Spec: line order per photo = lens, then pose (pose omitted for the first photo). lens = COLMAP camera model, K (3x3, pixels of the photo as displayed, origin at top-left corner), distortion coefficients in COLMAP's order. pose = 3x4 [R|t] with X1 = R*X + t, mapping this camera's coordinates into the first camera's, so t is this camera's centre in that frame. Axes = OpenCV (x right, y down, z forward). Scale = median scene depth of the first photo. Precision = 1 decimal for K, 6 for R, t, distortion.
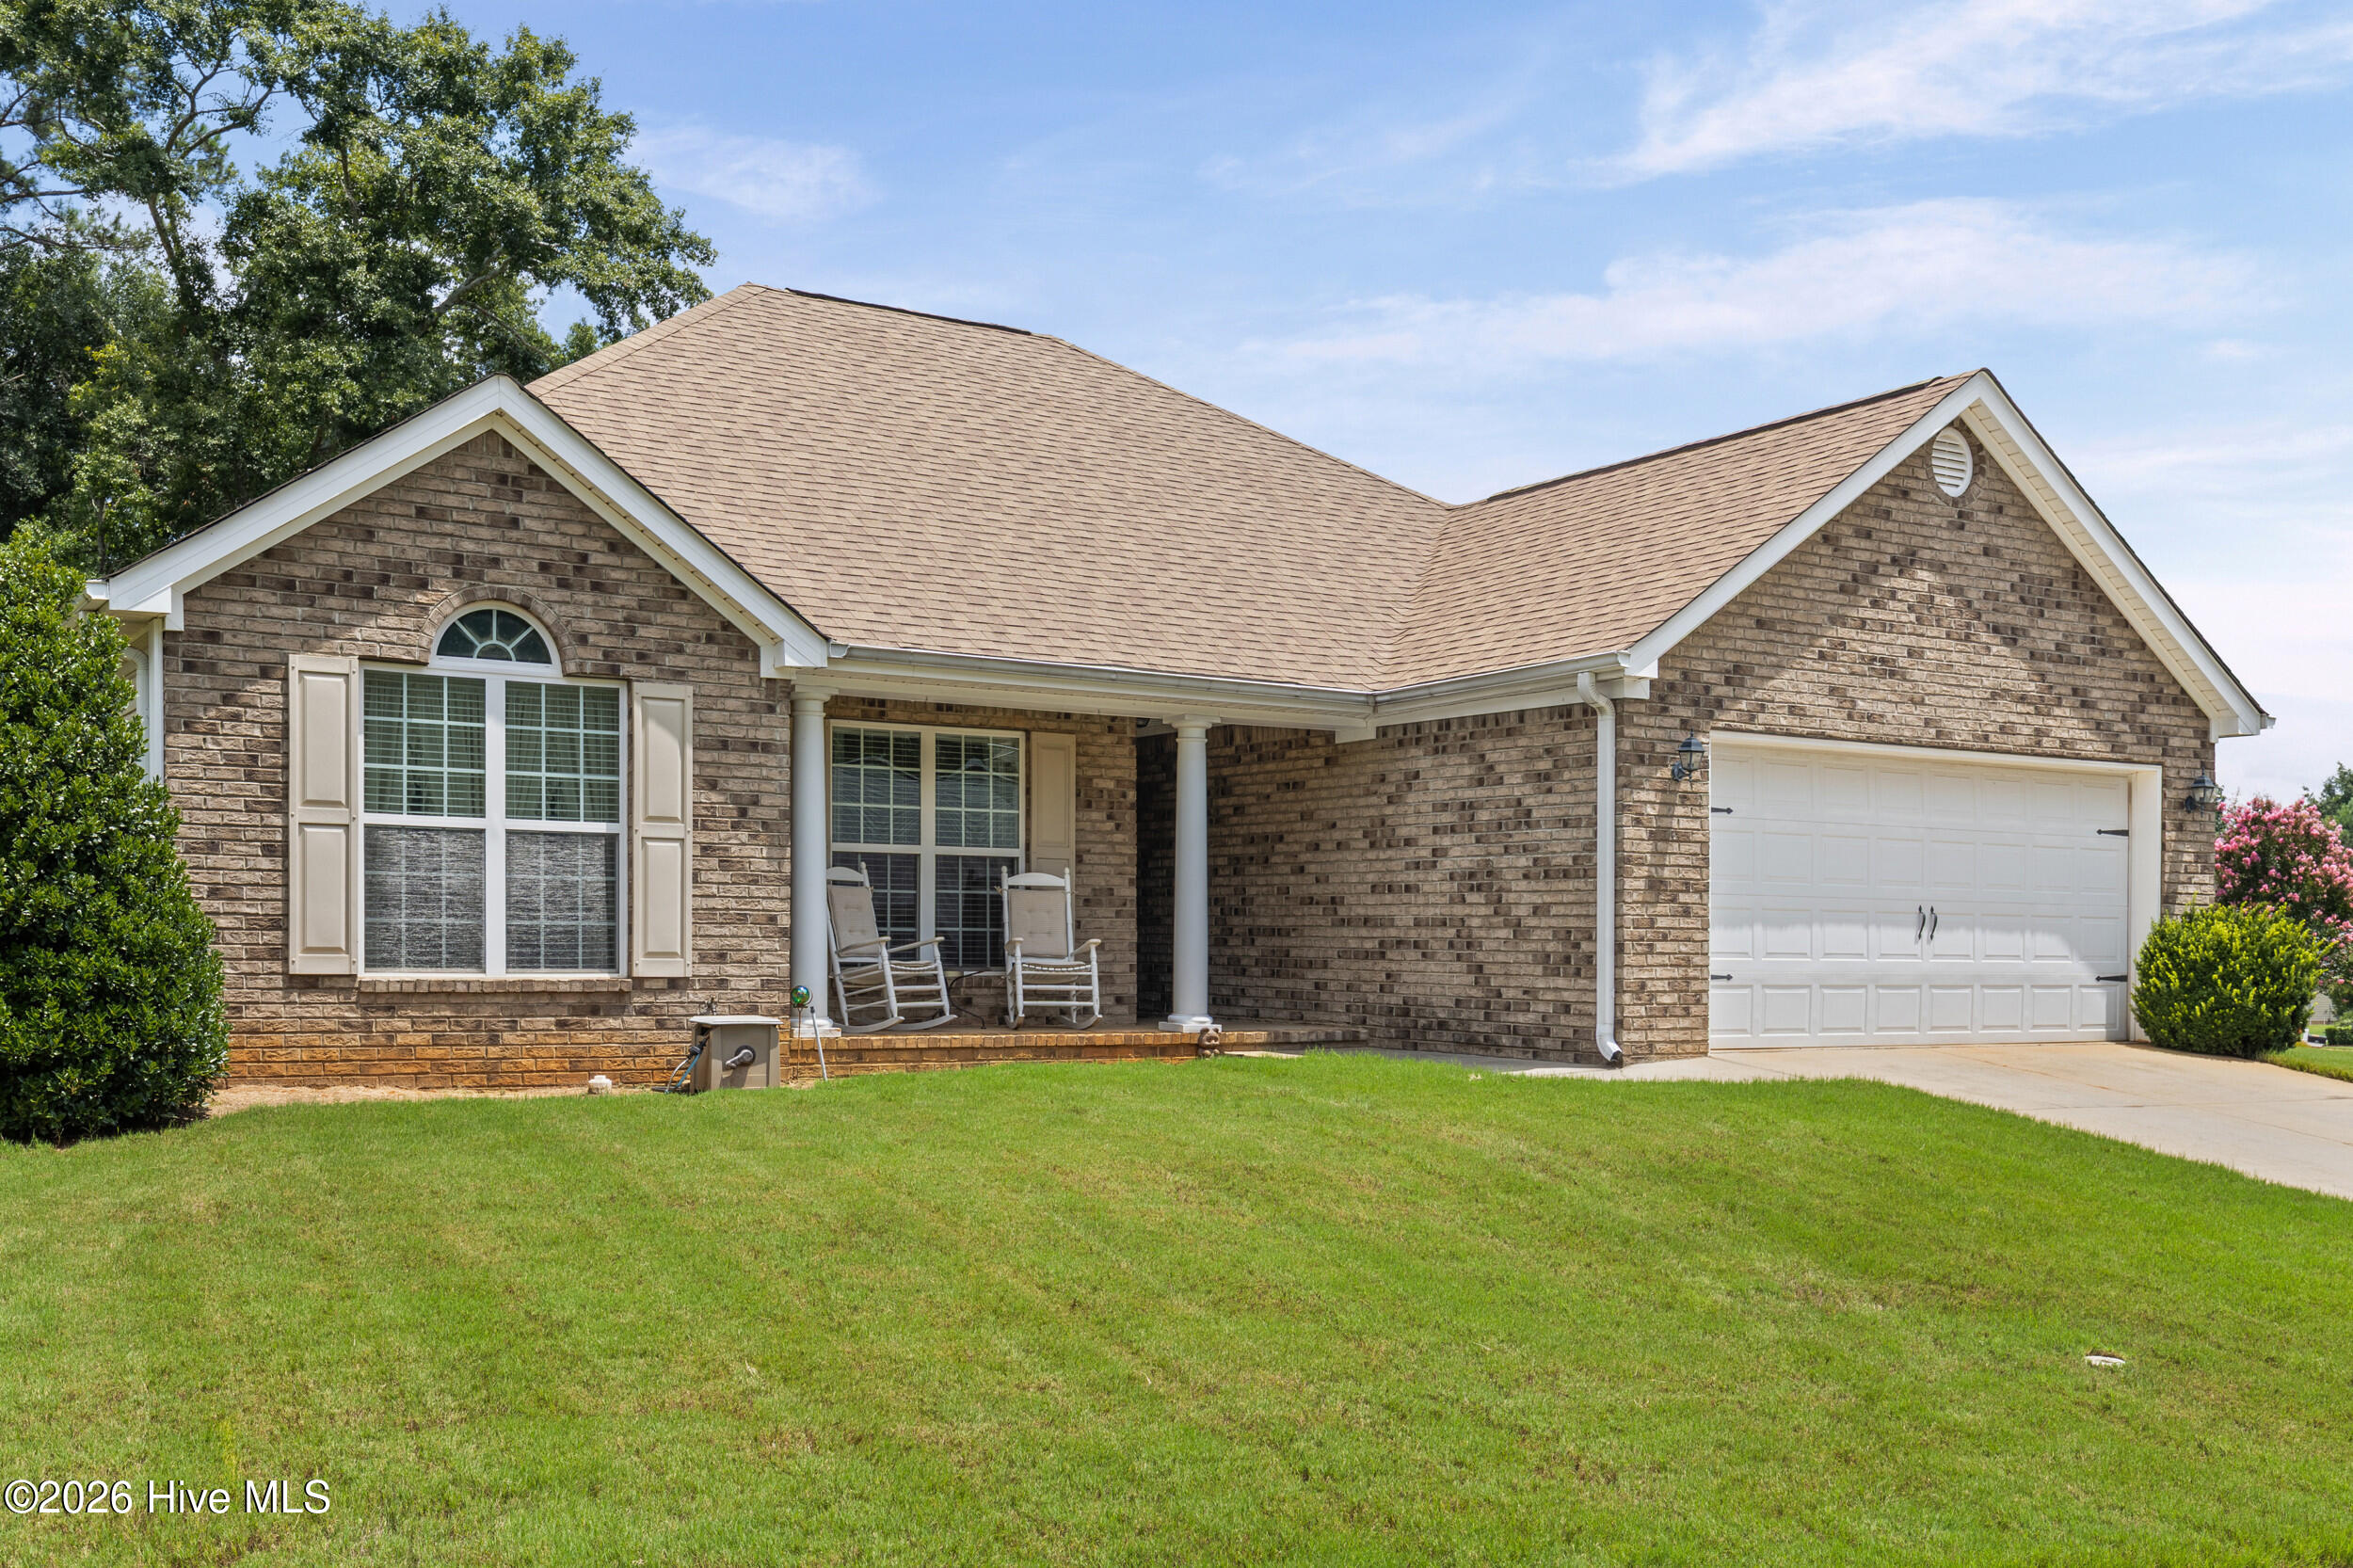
lens RADIAL K [[2293.4, 0, 1179.5], [0, 2293.4, 1015.0], [0, 0, 1]] dist [0.010842, -0.036131]
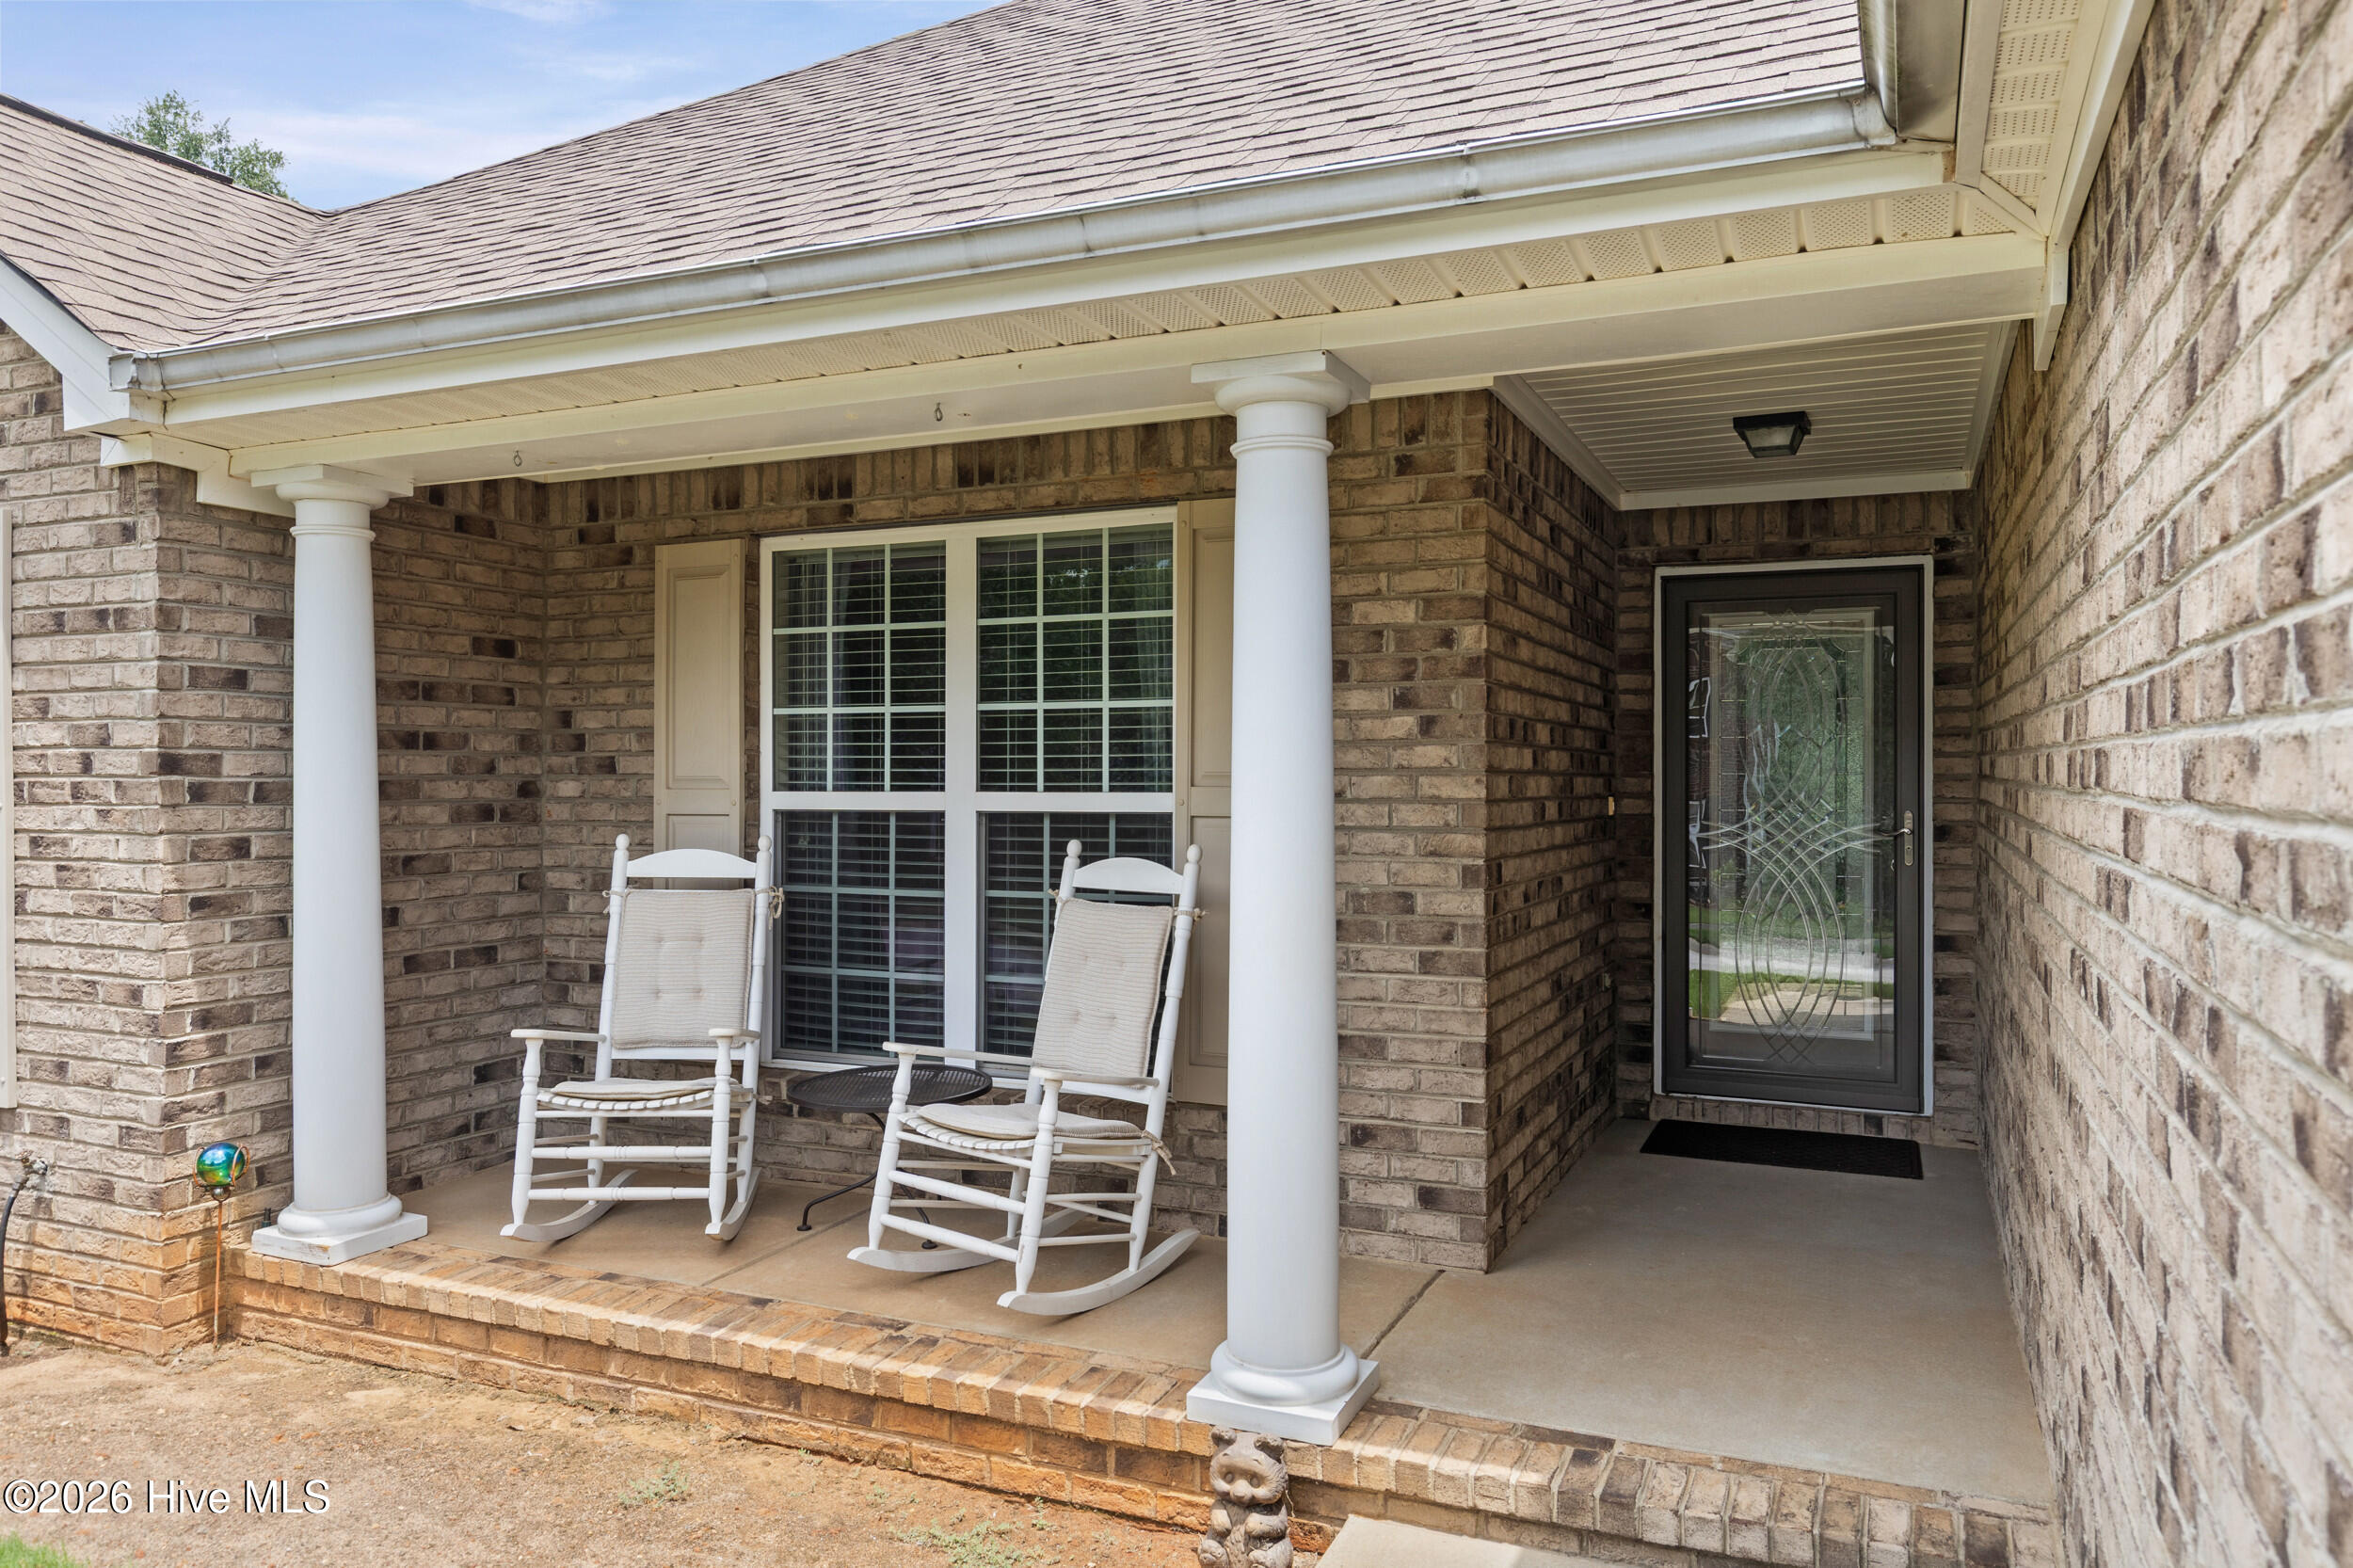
lens RADIAL K [[1605.4, 0, 1167.6], [0, 1605.4, 780.3], [0, 0, 1]] dist [-0.005071, -0.000121]
pose [[0.551066, -0.007096, -0.834432, 0.187178], [-0.017641, 0.999641, -0.020152, -0.076470], [0.834275, 0.025825, 0.550743, 0.934374]]
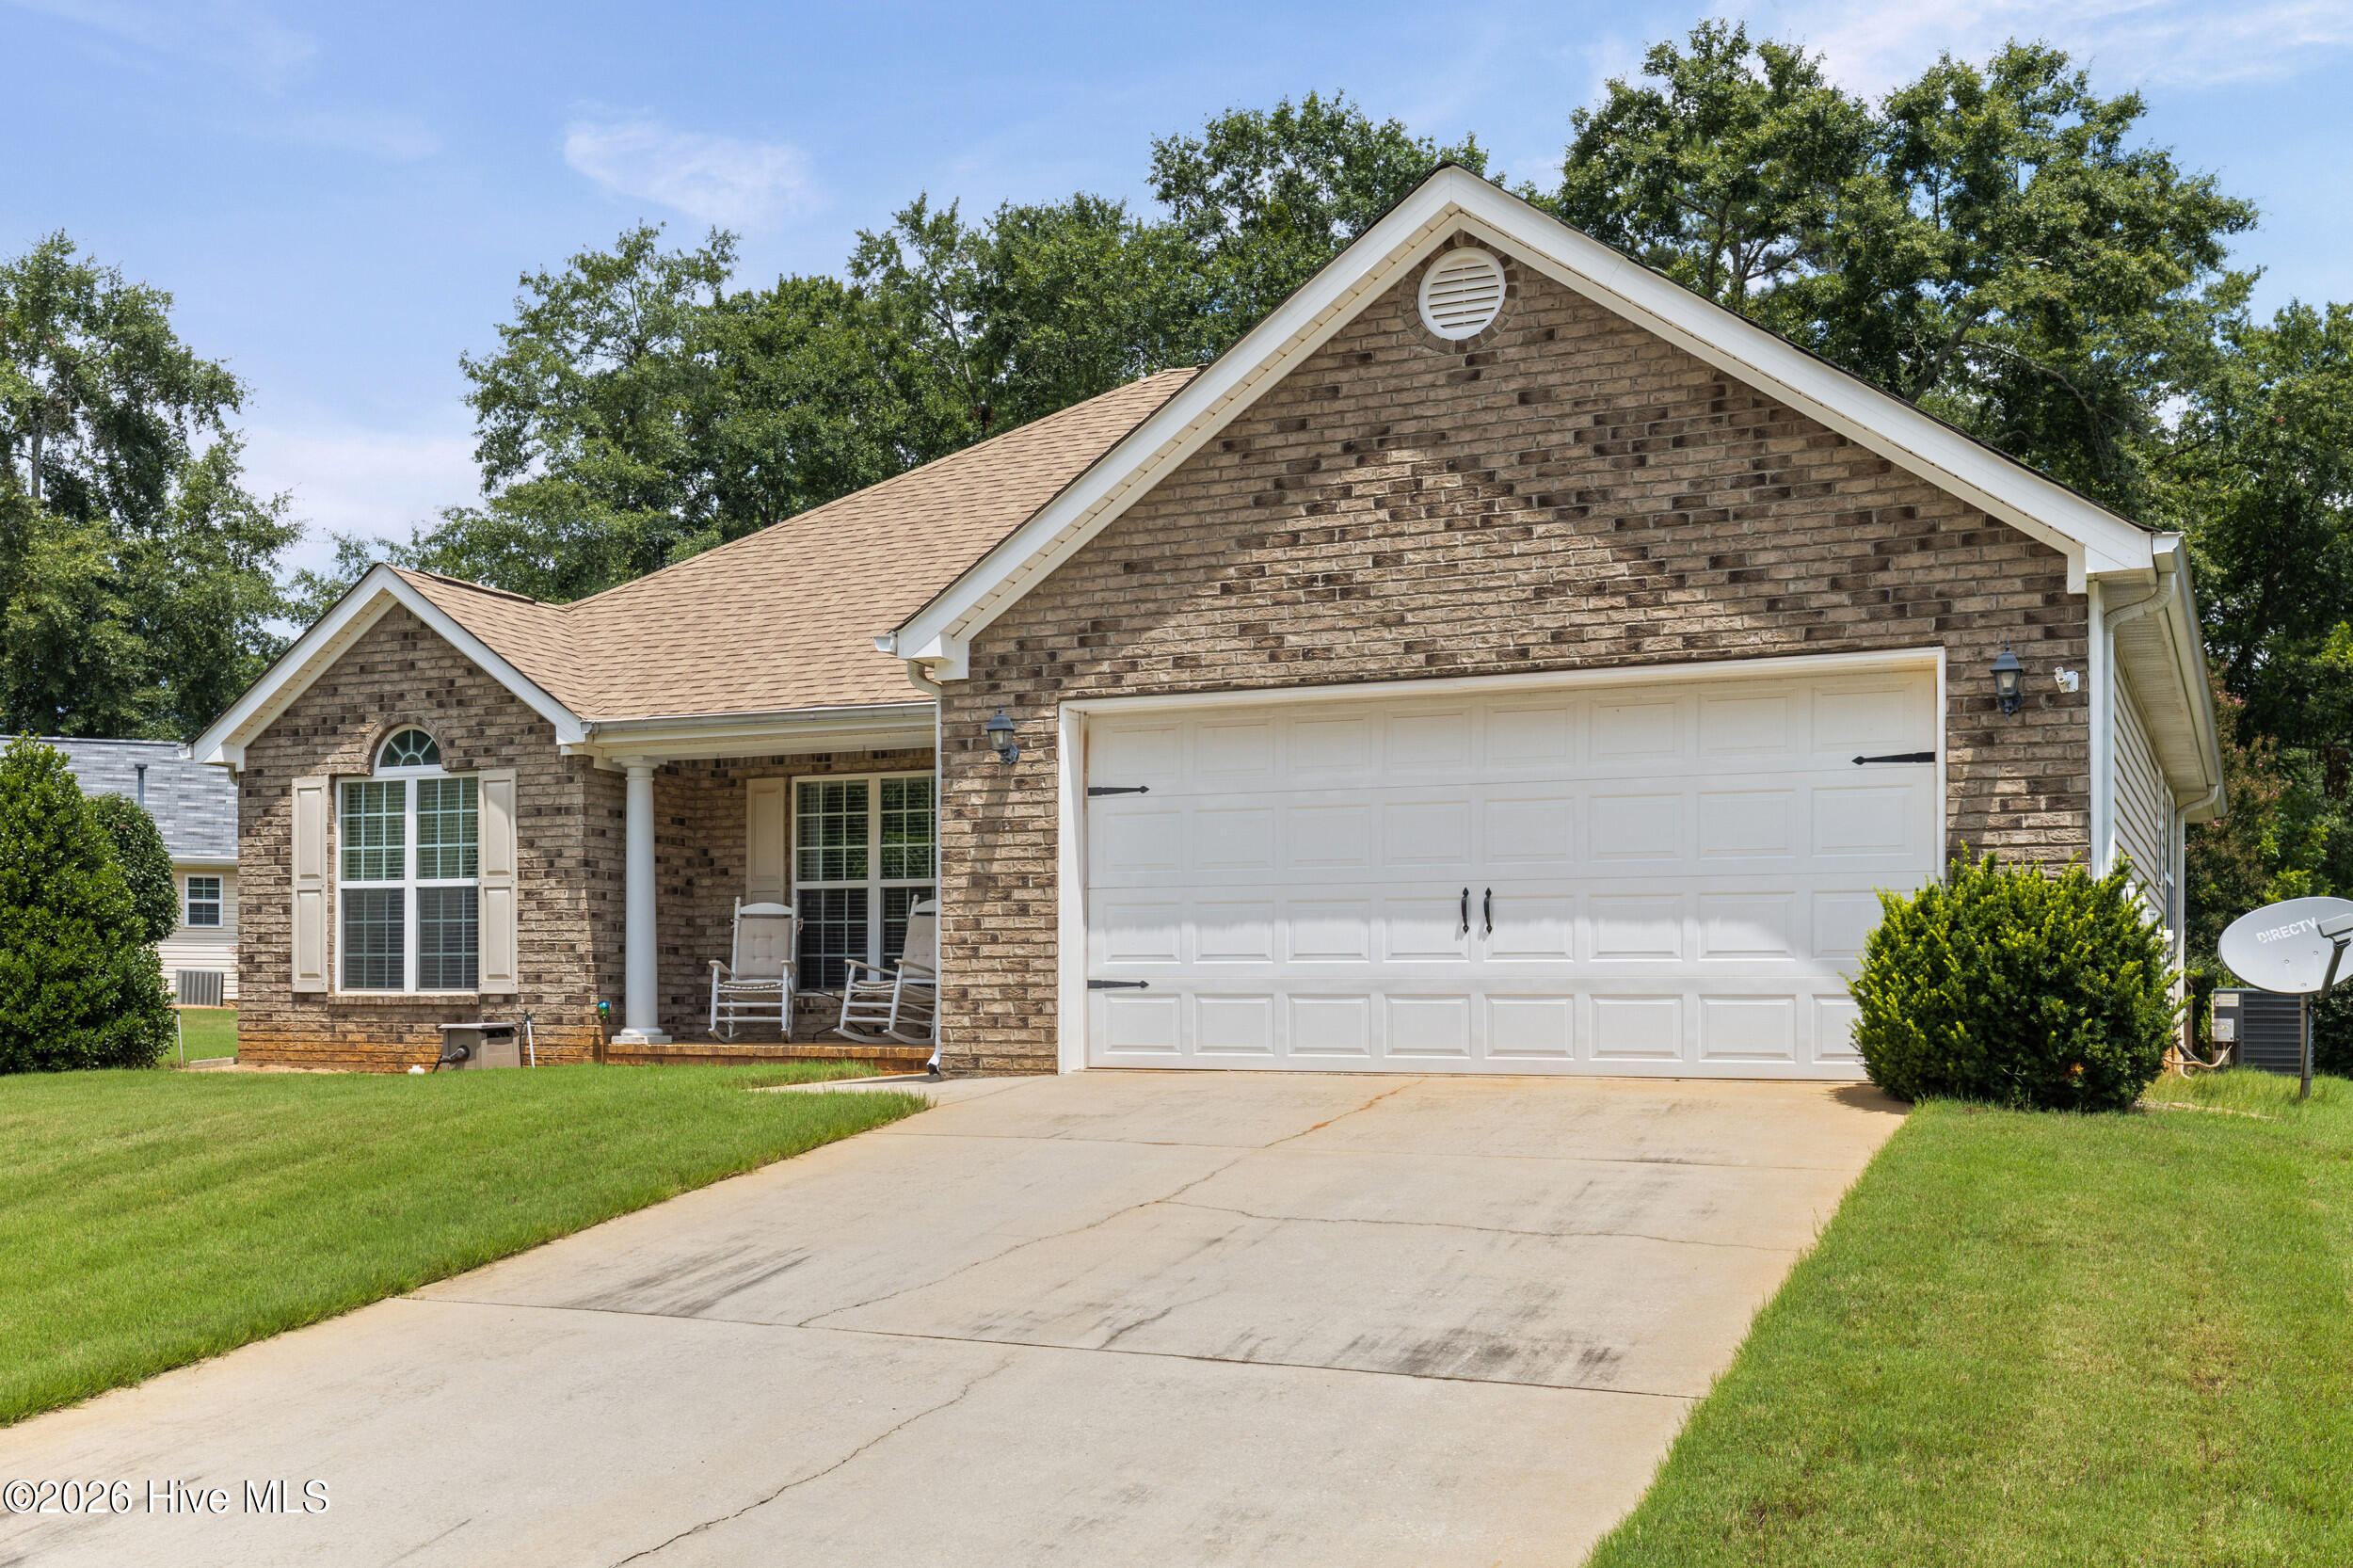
lens RADIAL K [[2293.4, 0, 1179.5], [0, 2293.4, 1015.0], [0, 0, 1]] dist [0.010842, -0.036131]
pose [[0.542495, -0.004498, -0.840047, 0.985408], [-0.021698, 0.999577, -0.019364, 0.011197], [0.839779, 0.028733, 0.542167, 0.565324]]
